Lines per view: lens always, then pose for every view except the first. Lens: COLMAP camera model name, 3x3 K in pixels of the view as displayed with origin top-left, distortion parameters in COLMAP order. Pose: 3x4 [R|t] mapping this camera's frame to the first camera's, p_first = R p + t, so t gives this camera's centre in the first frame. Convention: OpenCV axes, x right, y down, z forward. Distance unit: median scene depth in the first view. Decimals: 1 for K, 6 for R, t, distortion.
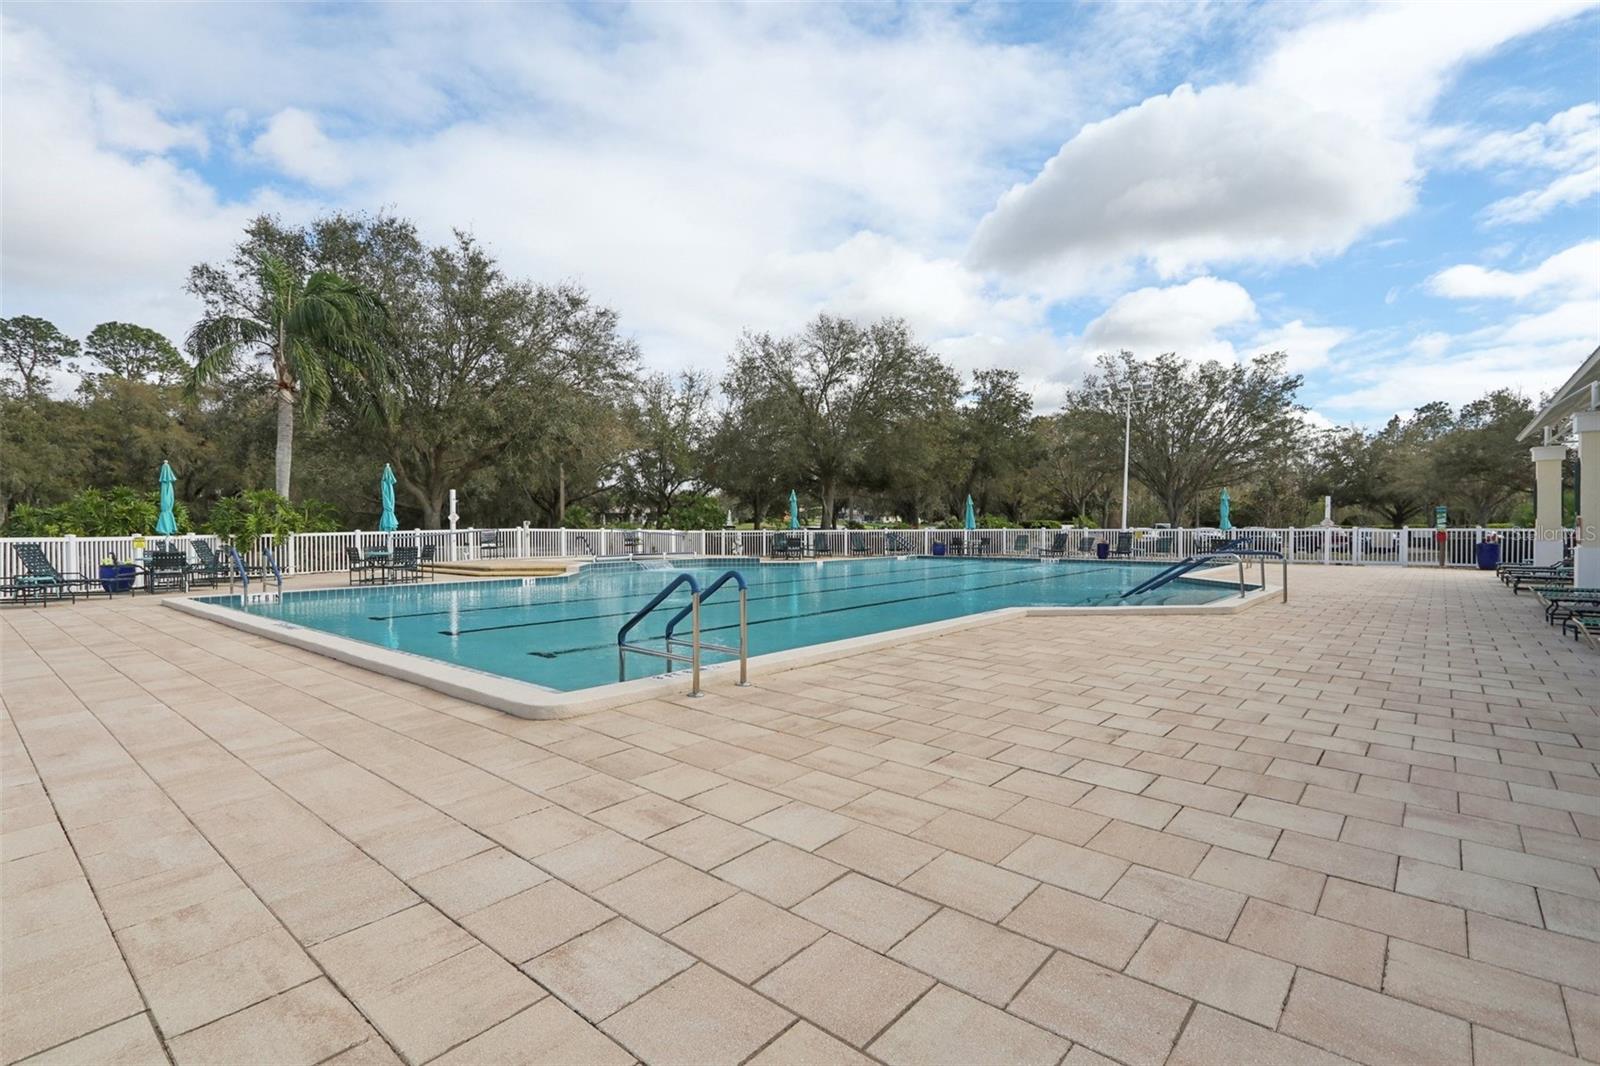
lens RADIAL K [[750.5, 0, 800.0], [0, 750.5, 533.0], [0, 0, 1]] dist [0.000478, 0.000050]
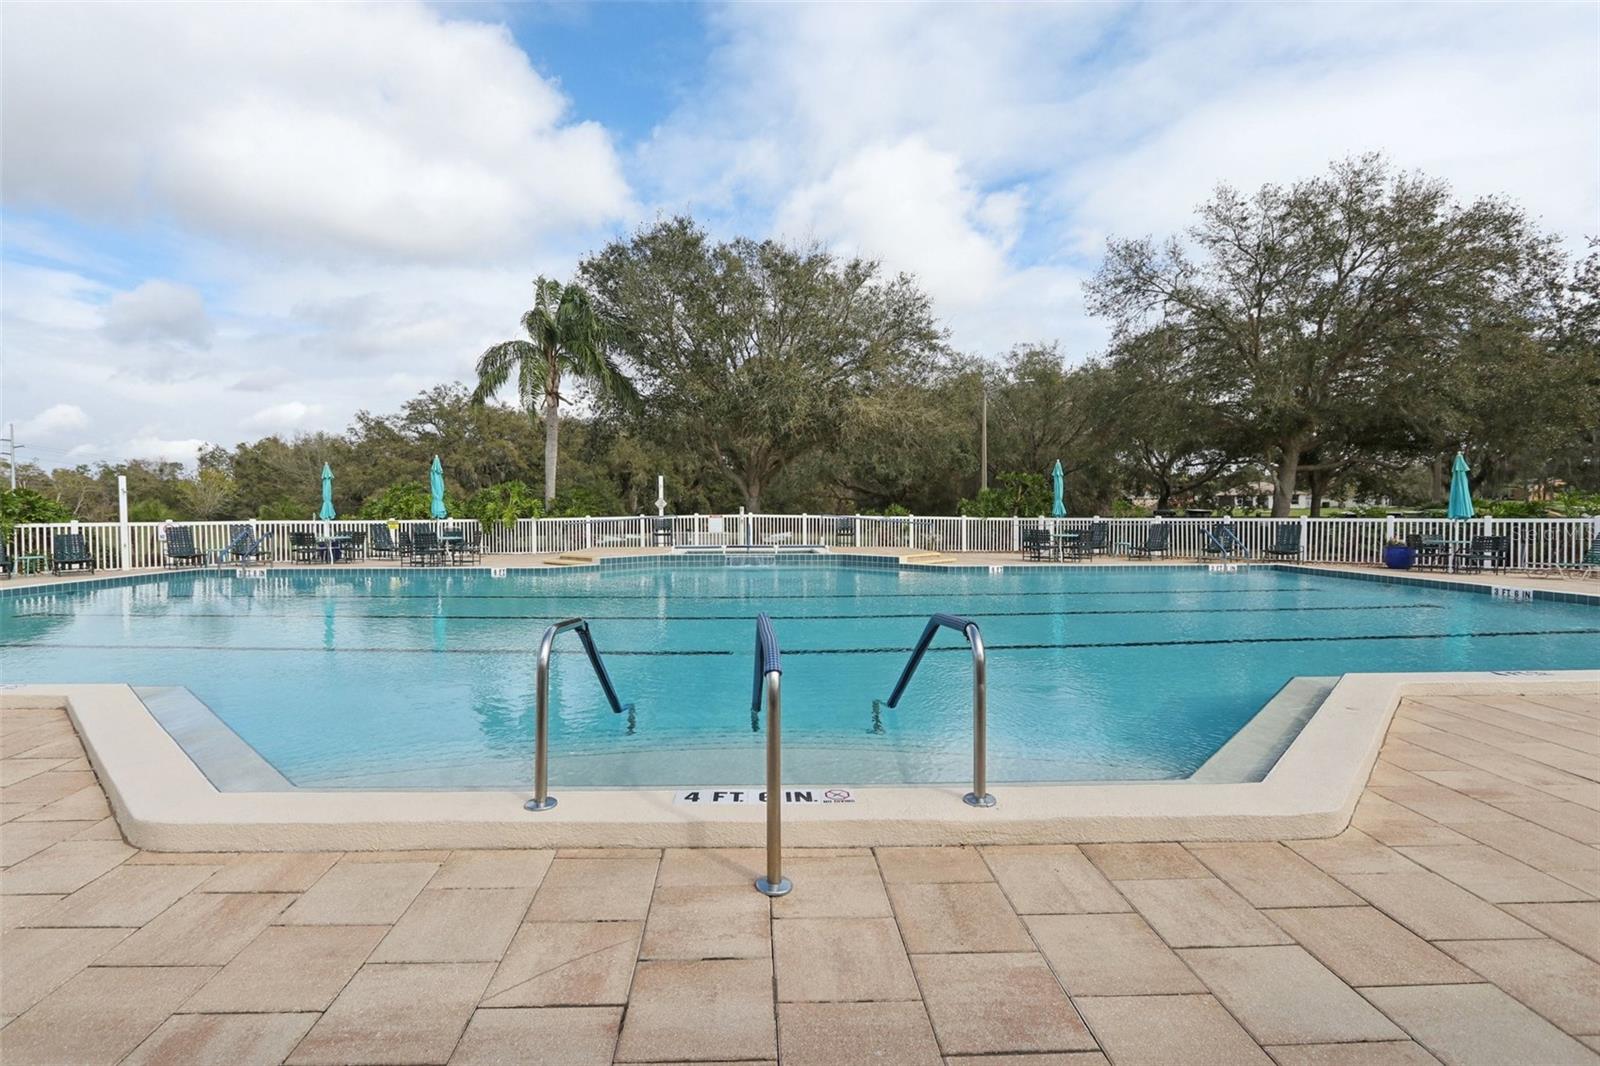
lens RADIAL K [[750.5, 0, 800.0], [0, 750.5, 533.0], [0, 0, 1]] dist [0.000478, 0.000050]
pose [[0.688861, 0.021881, -0.724563, 0.306852], [-0.005753, 0.999678, 0.024720, -0.005271], [0.724871, -0.012860, 0.688765, 0.334744]]
